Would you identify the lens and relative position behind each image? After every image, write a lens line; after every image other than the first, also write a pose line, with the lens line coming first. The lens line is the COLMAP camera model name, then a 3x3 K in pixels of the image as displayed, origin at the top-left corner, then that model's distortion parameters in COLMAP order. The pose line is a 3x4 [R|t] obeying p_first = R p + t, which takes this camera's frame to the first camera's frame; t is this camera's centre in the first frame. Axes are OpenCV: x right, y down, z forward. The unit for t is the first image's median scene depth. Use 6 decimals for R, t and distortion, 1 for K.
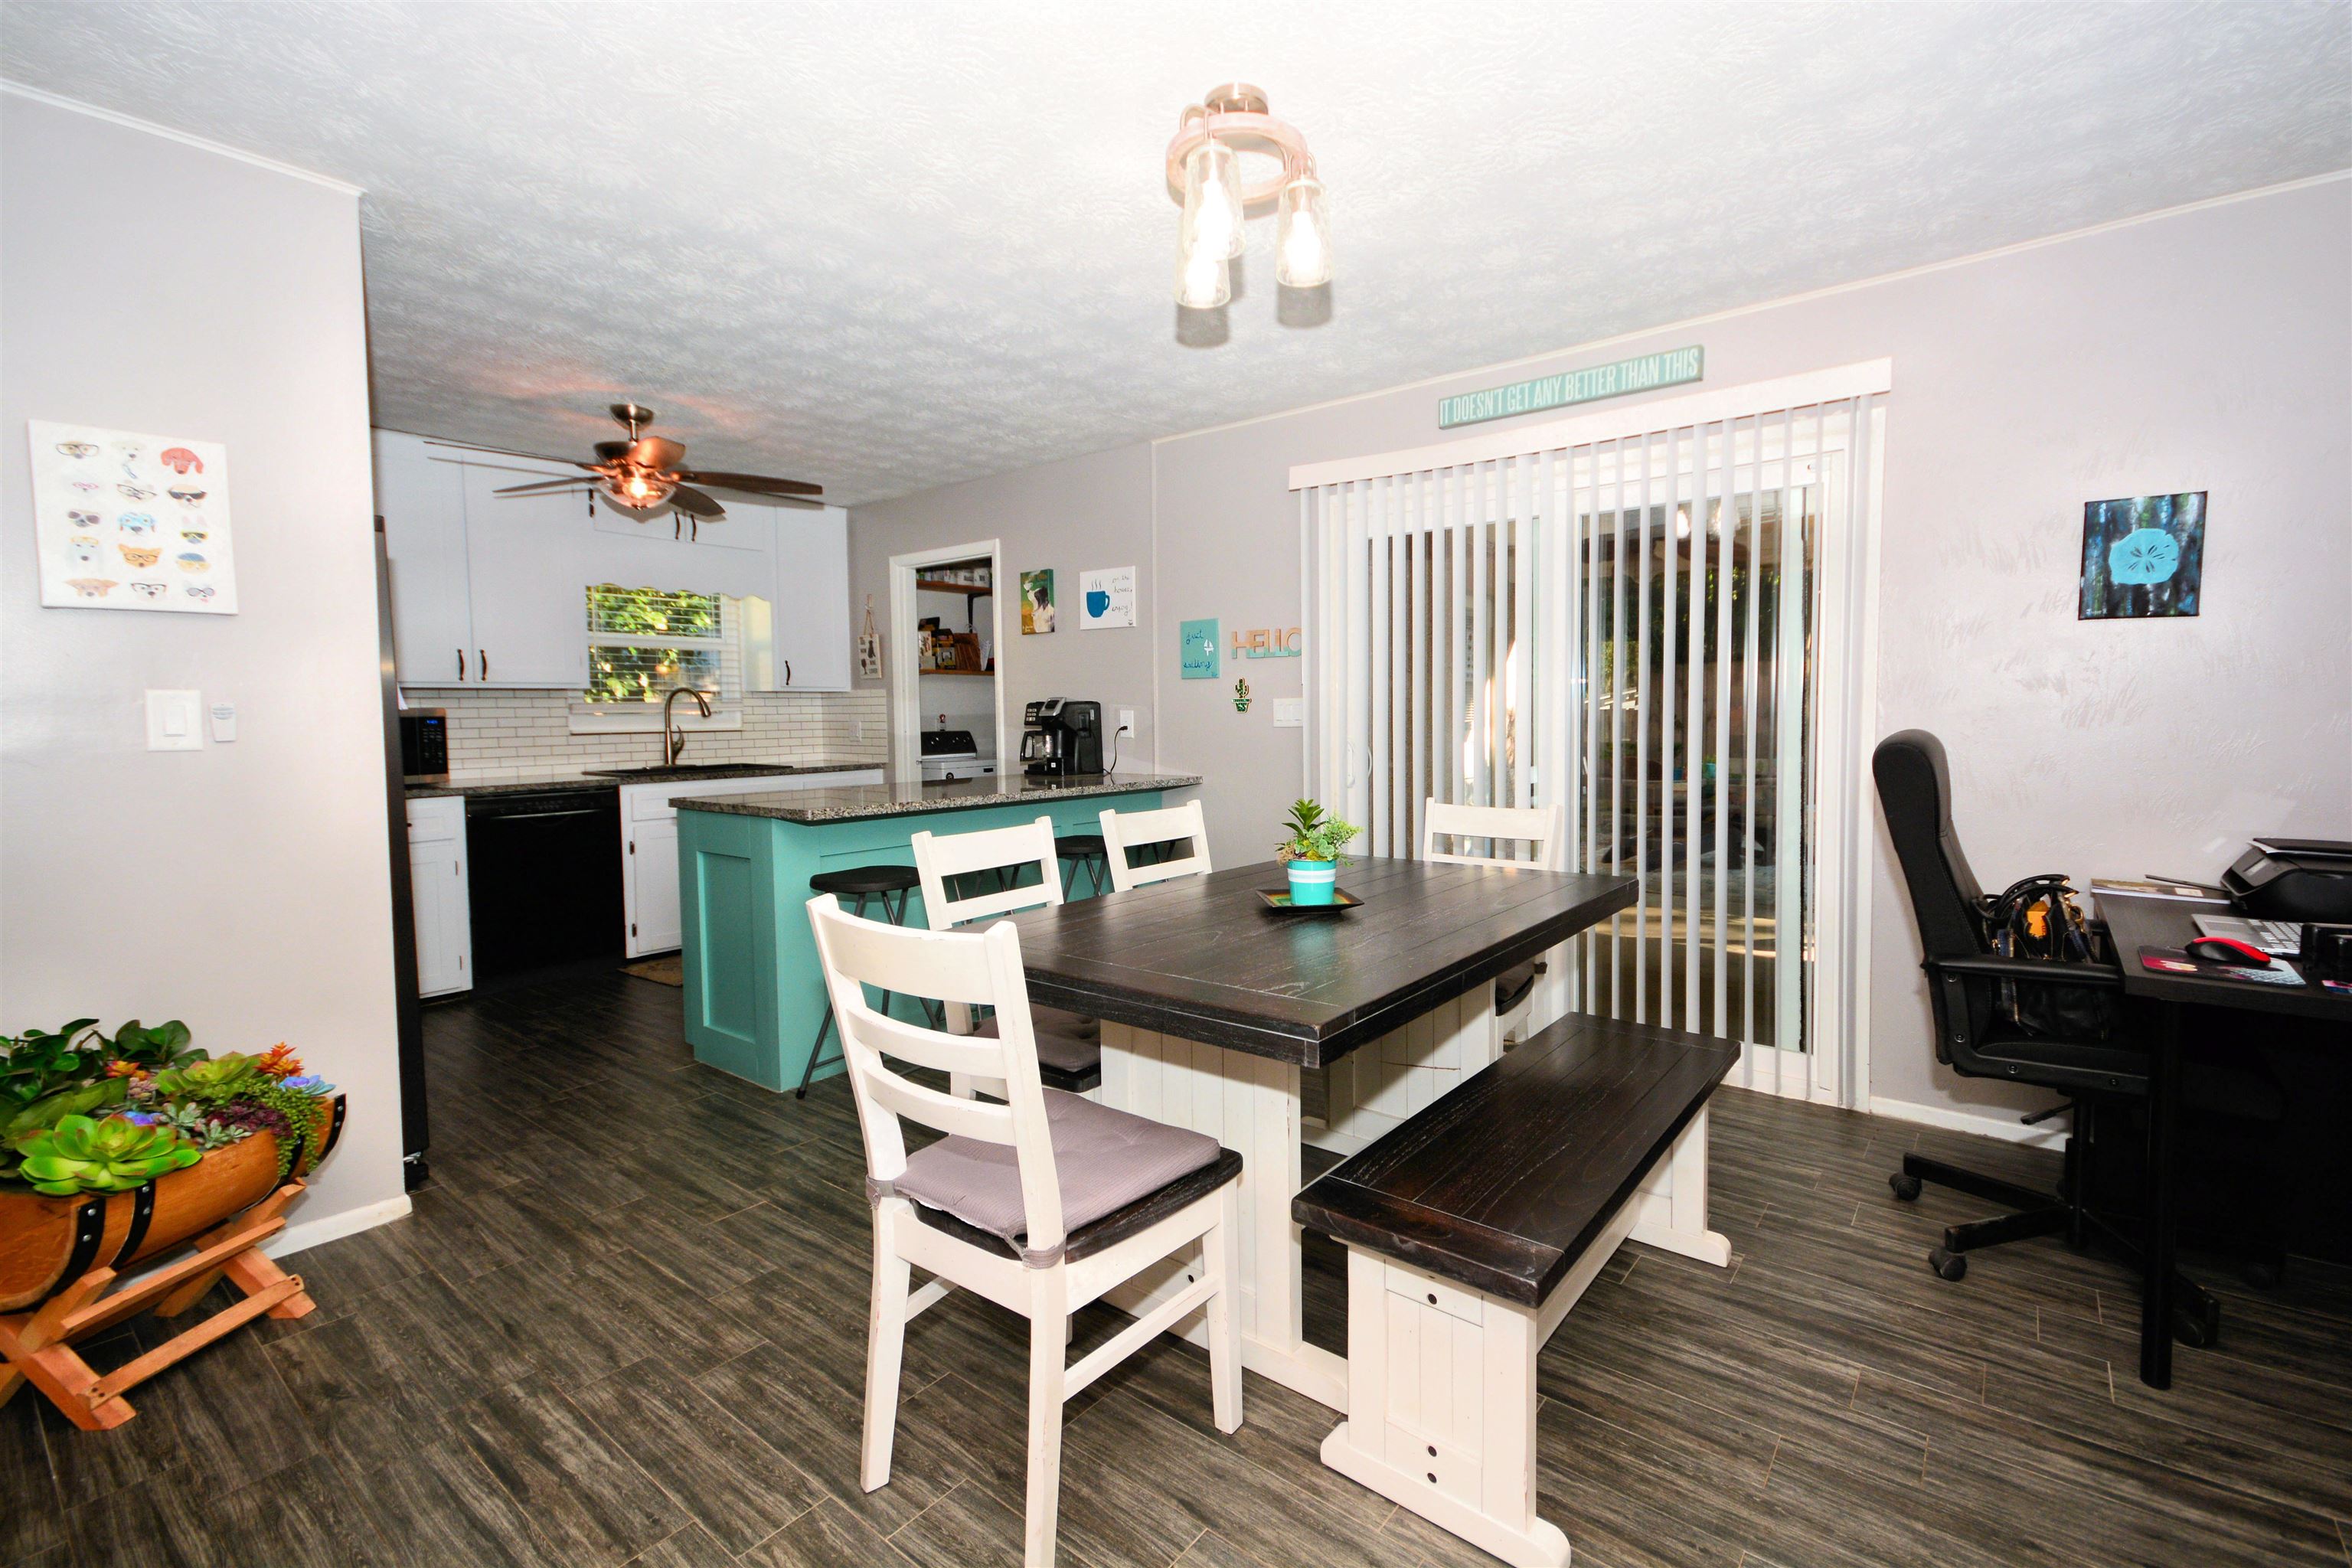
lens RADIAL K [[1046.6, 0, 1164.8], [0, 1046.6, 768.9], [0, 0, 1]] dist [0.010525, -0.004167]
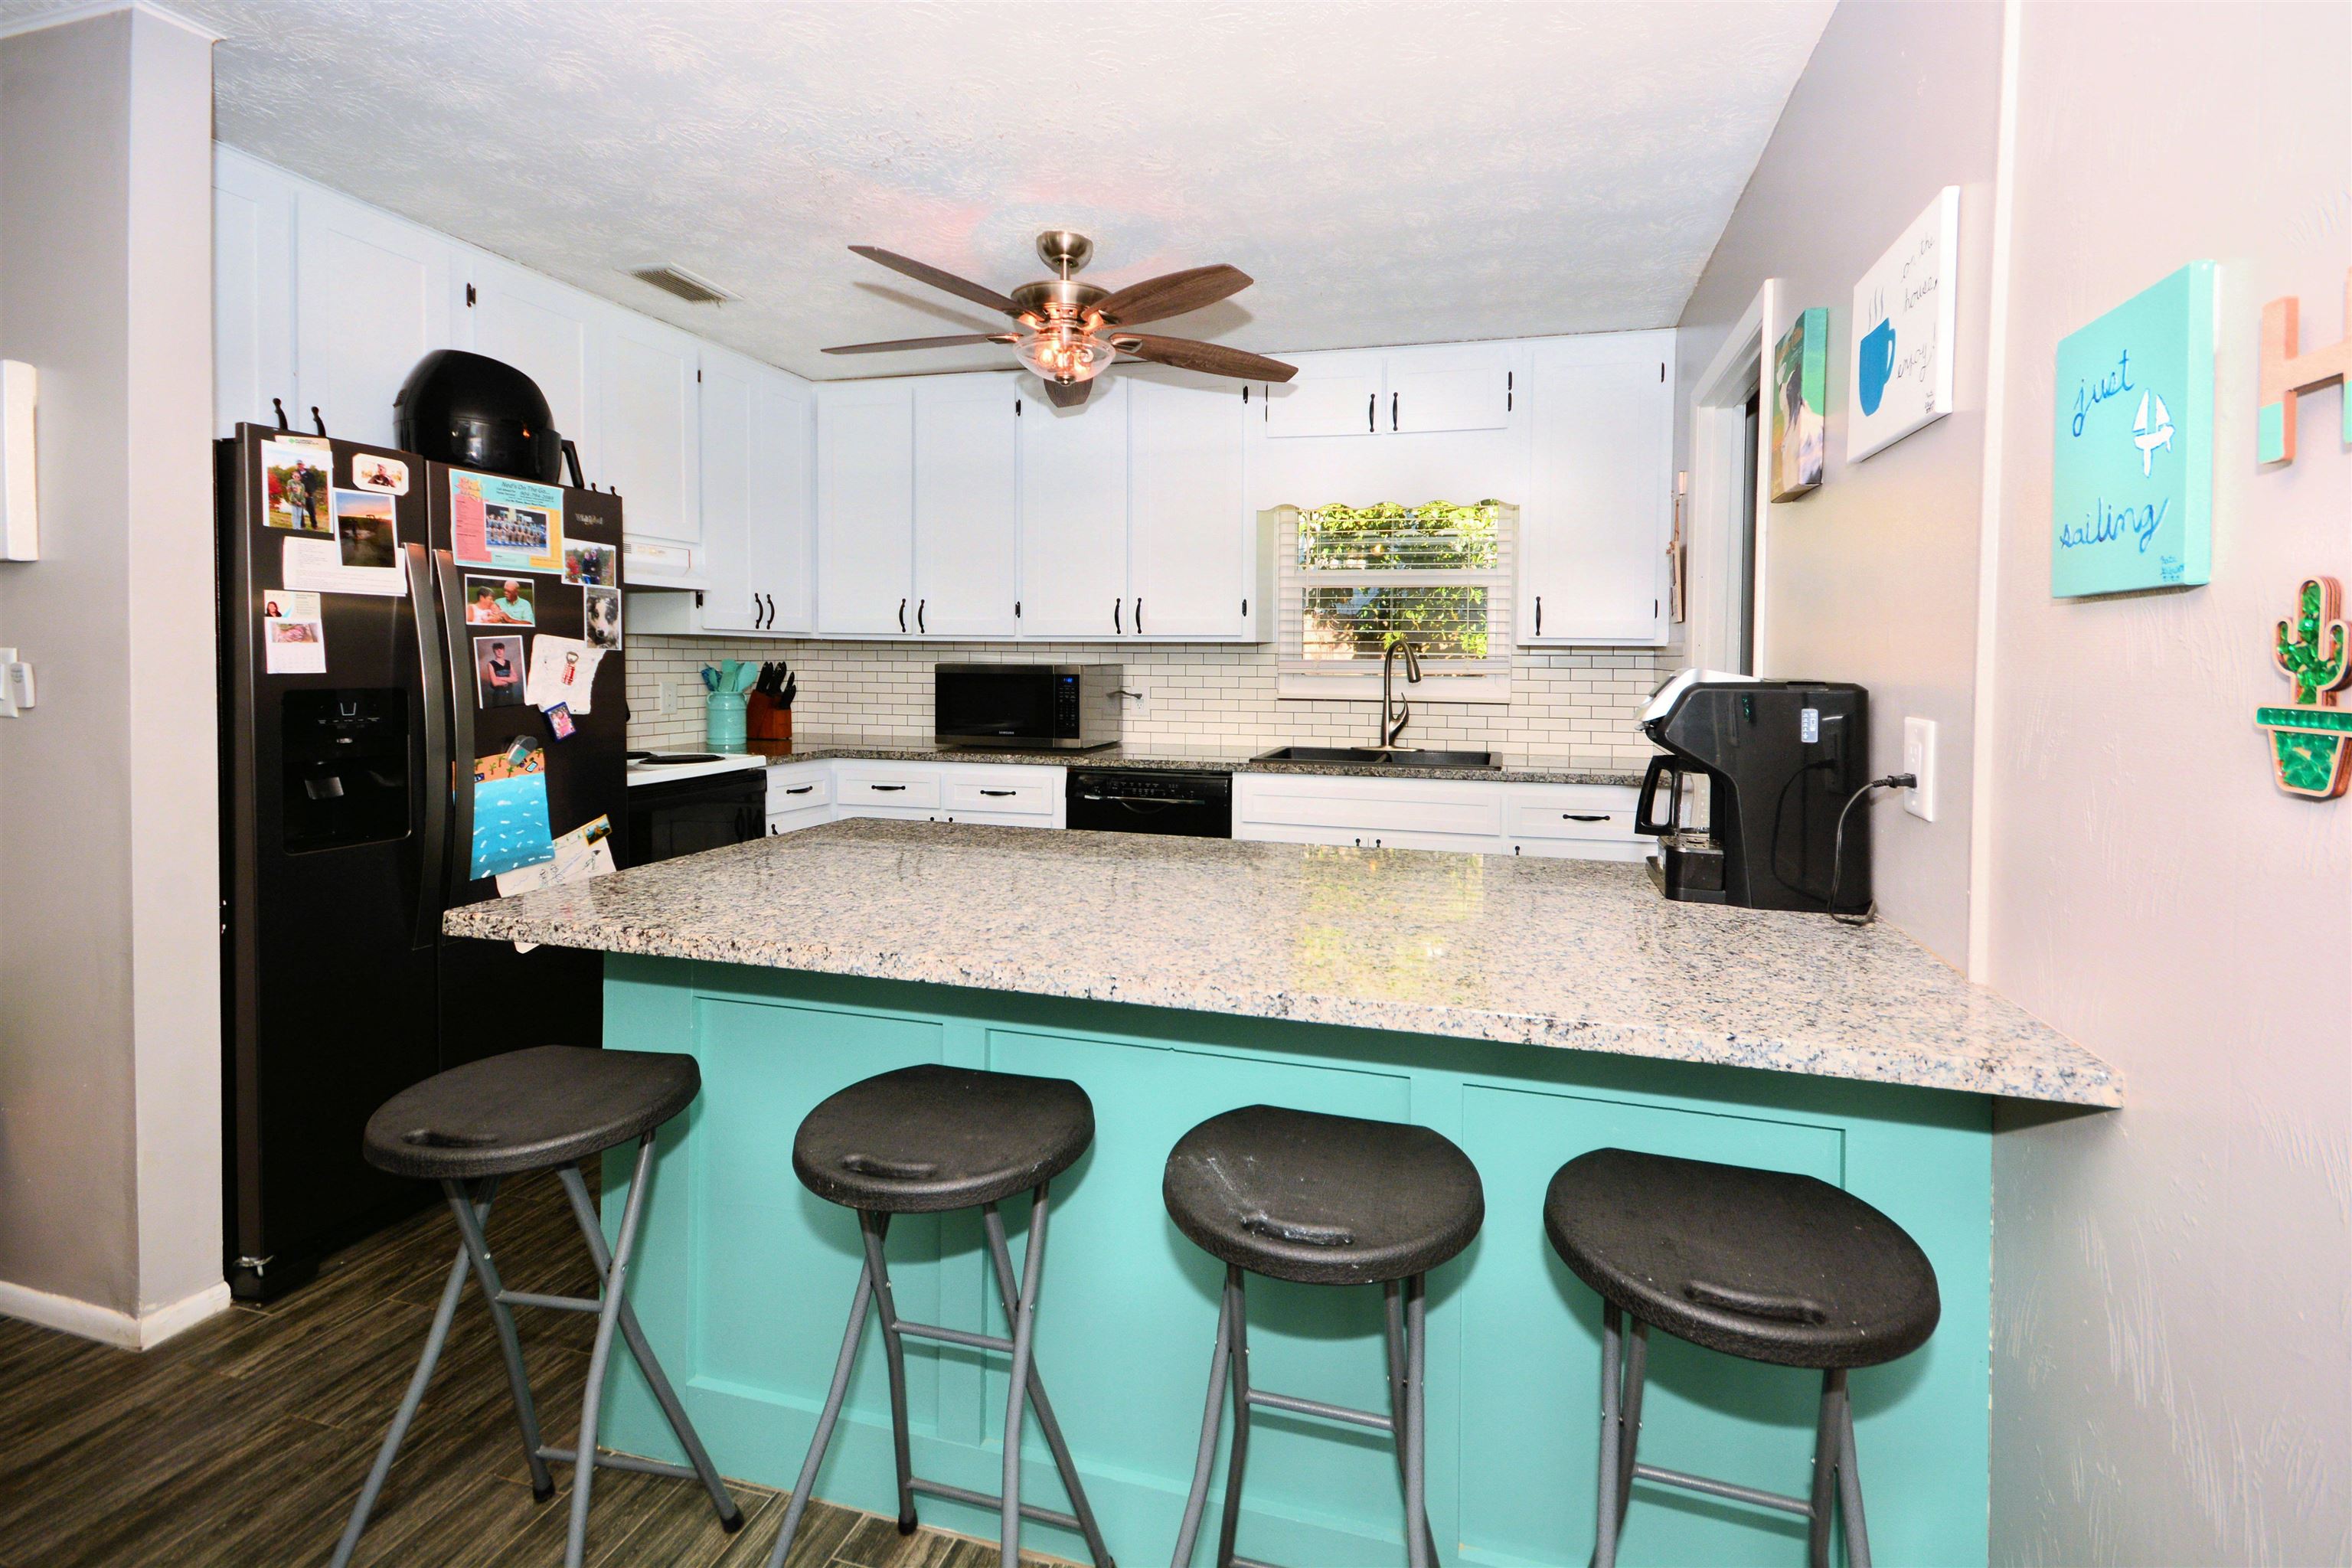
lens RADIAL K [[1046.6, 0, 1274.7], [0, 1046.6, 684.3], [0, 0, 1]] dist [0.010525, -0.004167]
pose [[0.444093, 0.037690, -0.895188, 0.142639], [-0.065206, 0.997825, 0.009663, -0.052856], [0.893605, 0.054080, 0.445584, 0.662287]]
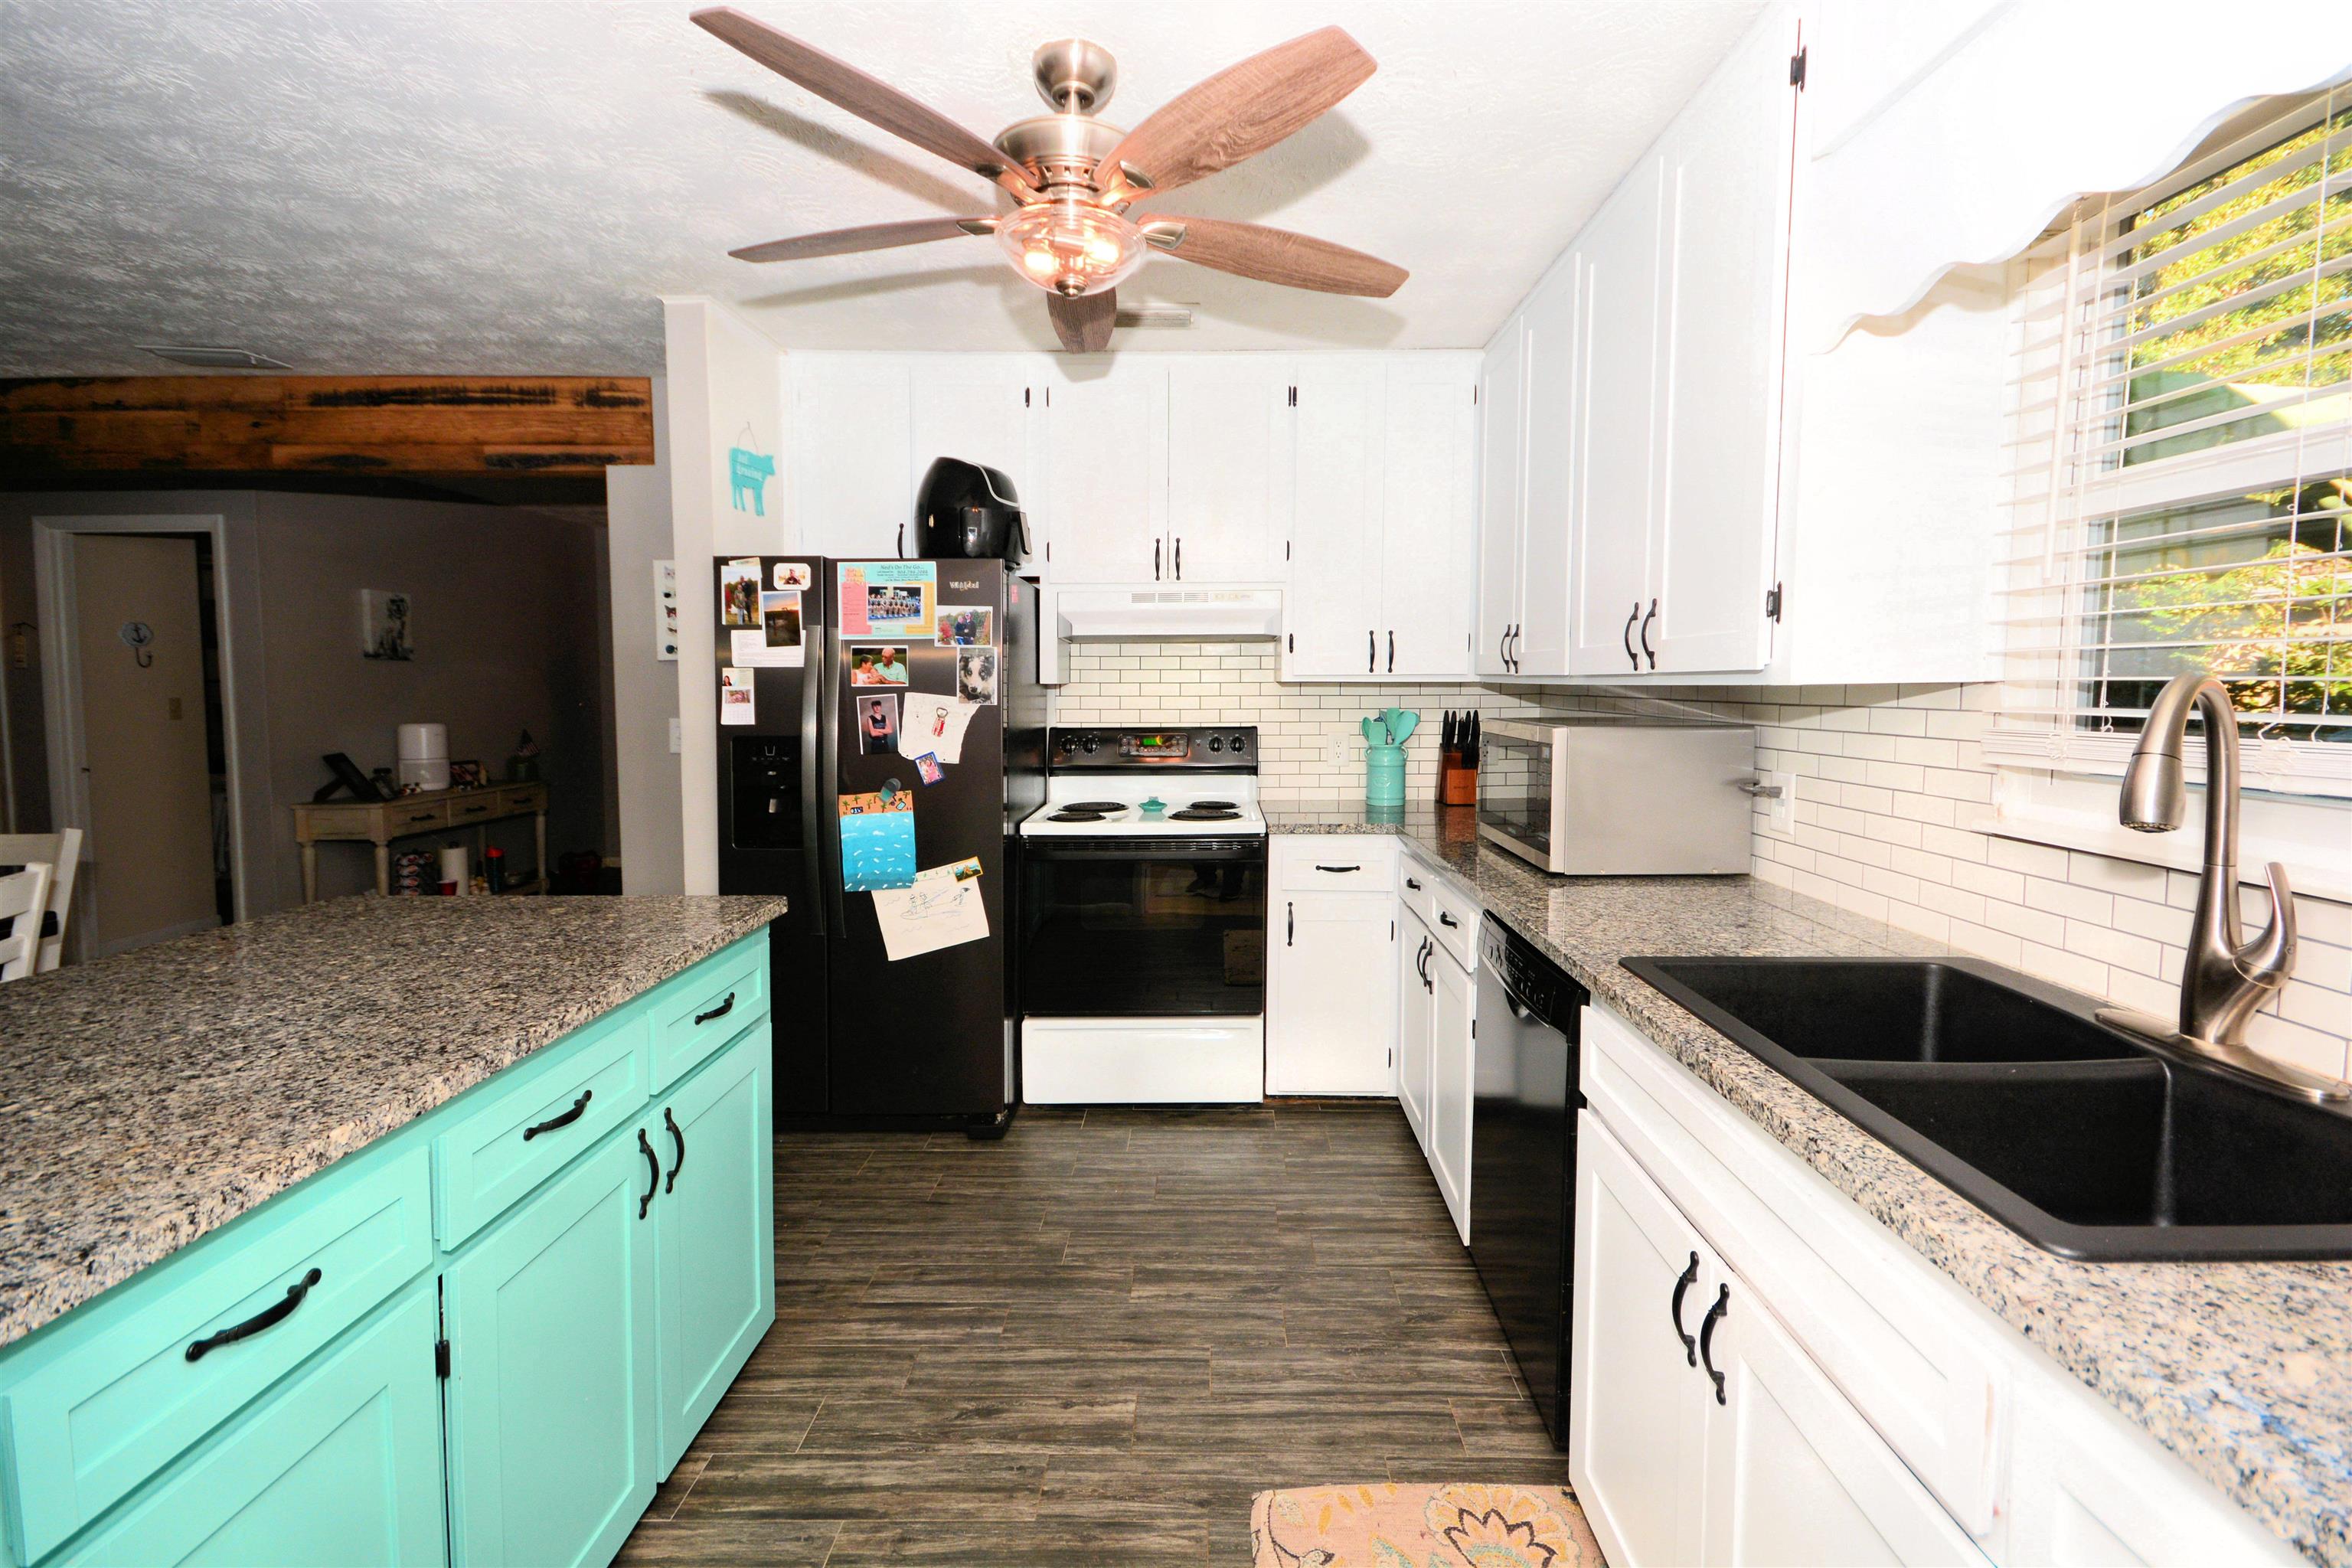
lens RADIAL K [[1087.3, 0, 1182.3], [0, 1087.3, 763.6], [0, 0, 1]] dist [0.001773, -0.000203]
pose [[-0.789081, 0.058670, -0.611481, -0.202636], [-0.021673, 0.992150, 0.123163, -0.086305], [0.613907, 0.110439, -0.781615, 1.124032]]
